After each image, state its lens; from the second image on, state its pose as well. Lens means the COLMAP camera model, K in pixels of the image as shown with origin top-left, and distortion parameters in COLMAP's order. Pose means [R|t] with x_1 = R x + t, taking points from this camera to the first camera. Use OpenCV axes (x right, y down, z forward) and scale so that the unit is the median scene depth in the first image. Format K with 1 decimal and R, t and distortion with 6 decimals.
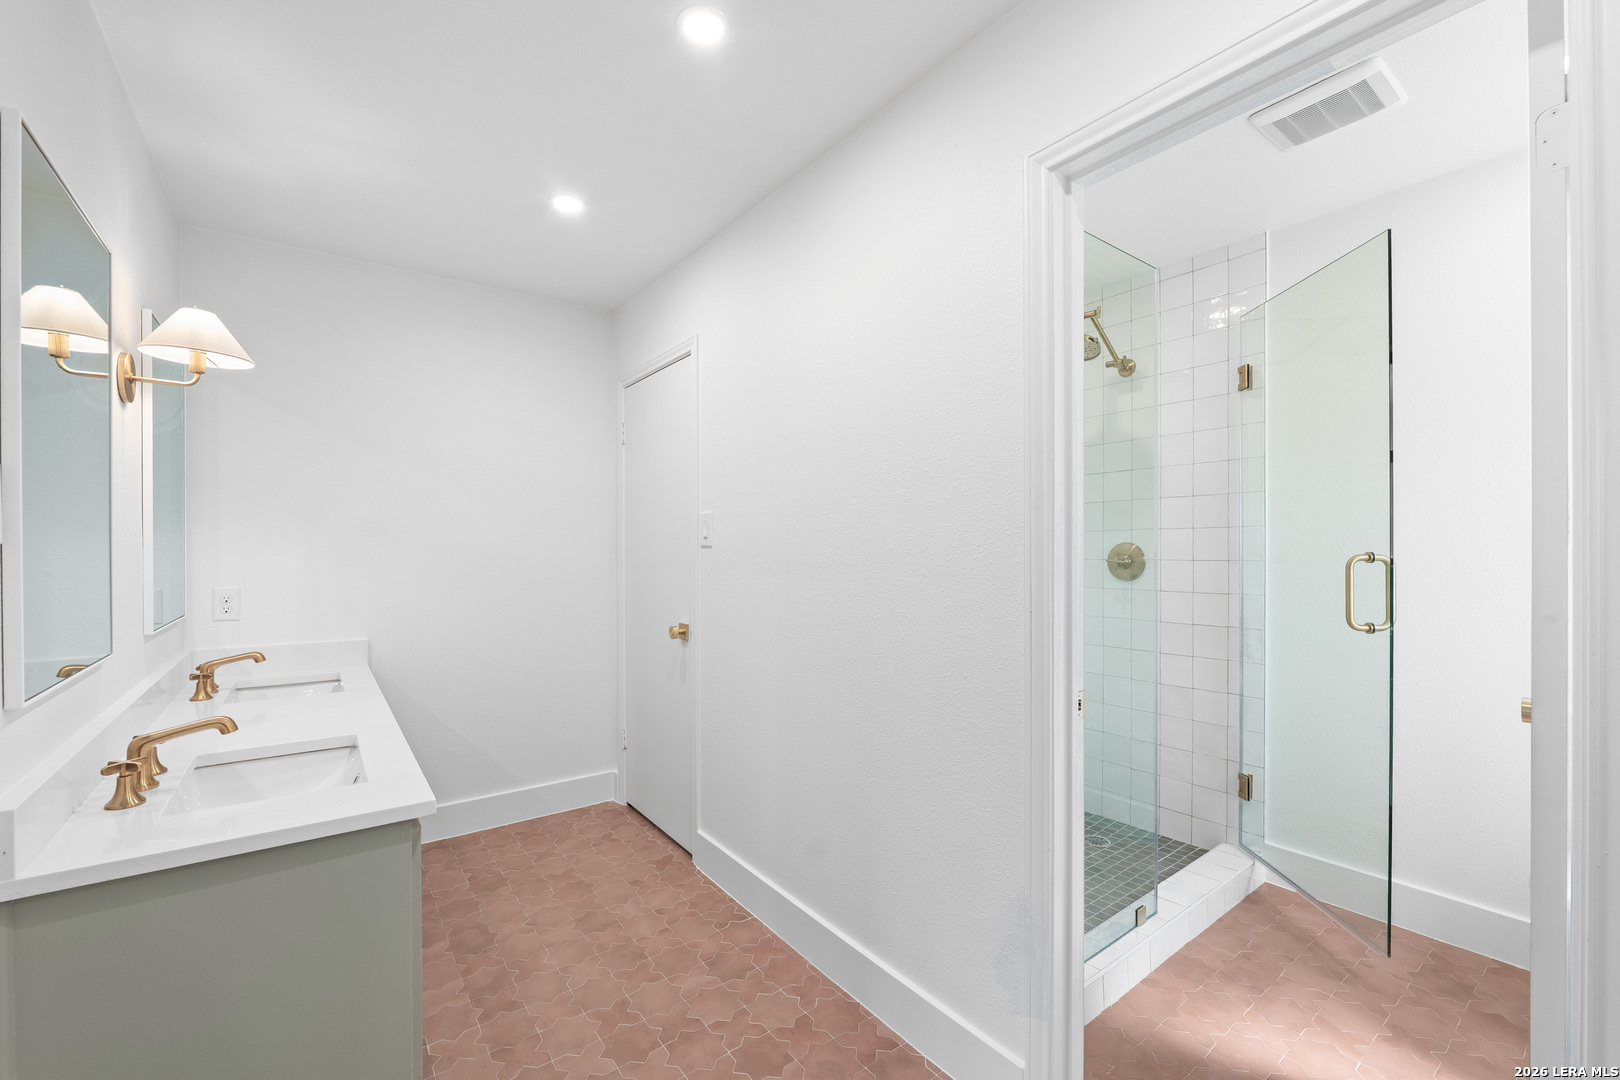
lens RADIAL K [[669.1, 0, 817.3], [0, 669.1, 548.5], [0, 0, 1]] dist [-0.012422, 0.000973]
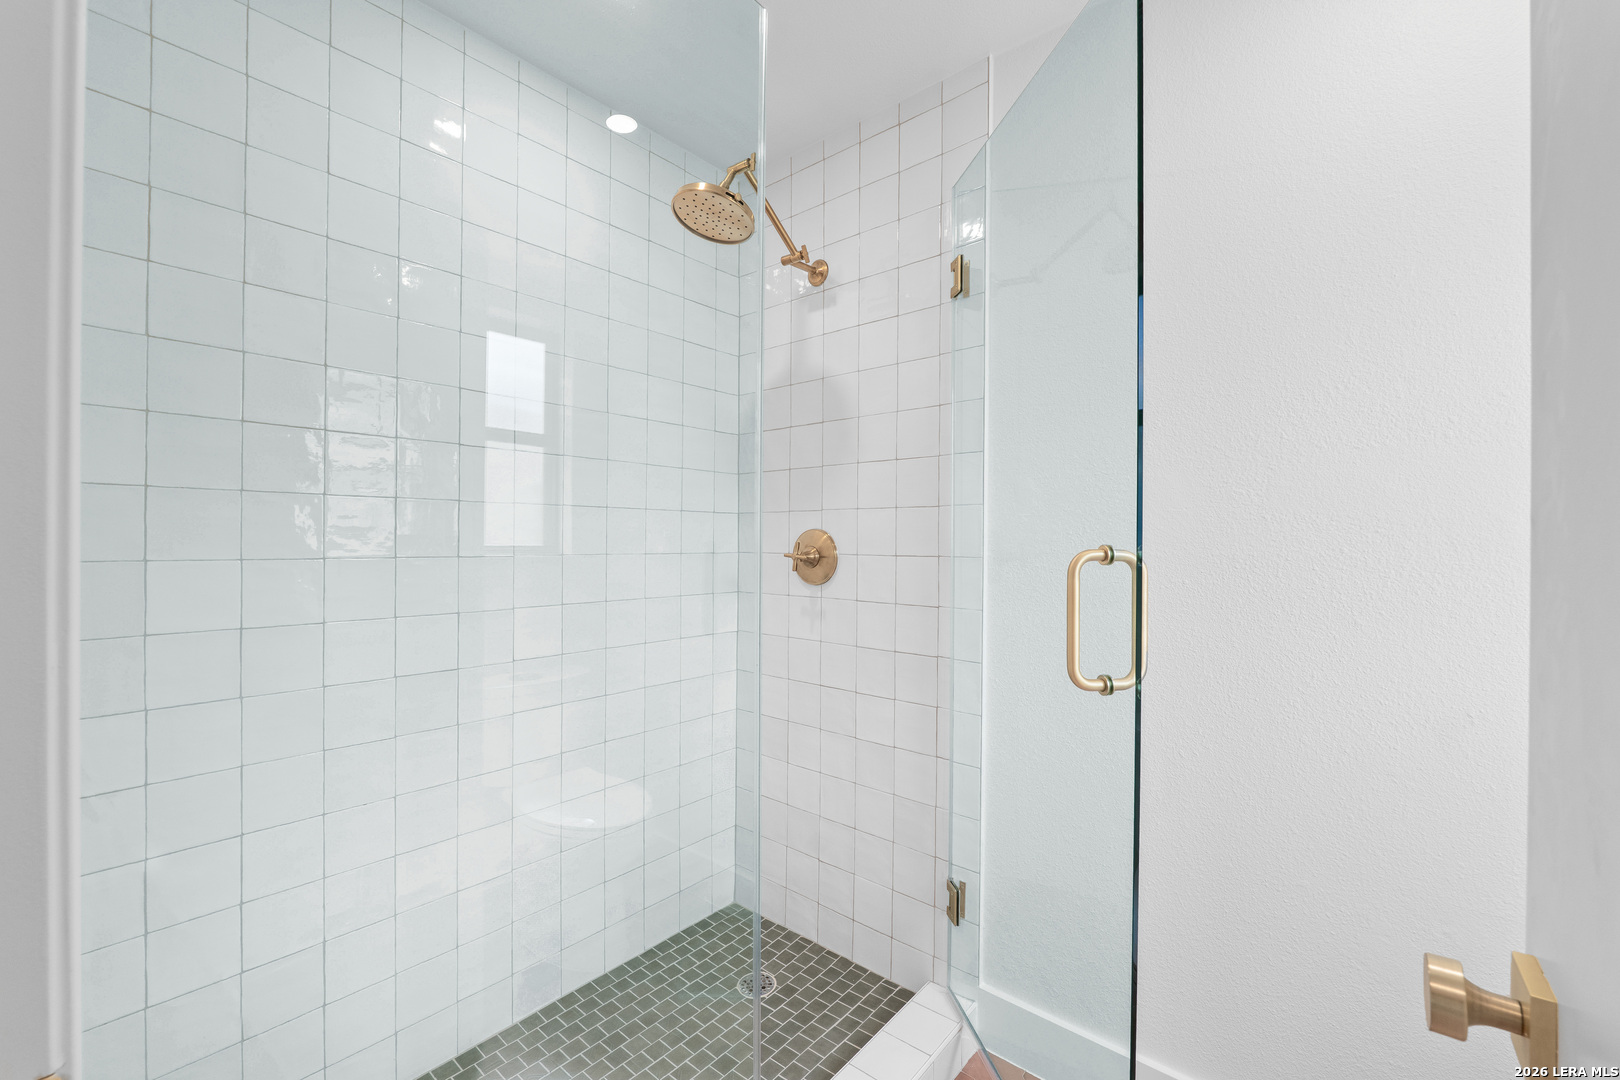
lens RADIAL K [[669.1, 0, 803.7], [0, 669.1, 540.9], [0, 0, 1]] dist [-0.012422, 0.000973]
pose [[0.978075, 0.005031, 0.208194, 0.347843], [-0.005806, 0.999978, 0.003114, 0.001232], [-0.208174, -0.004255, 0.978083, 0.377254]]
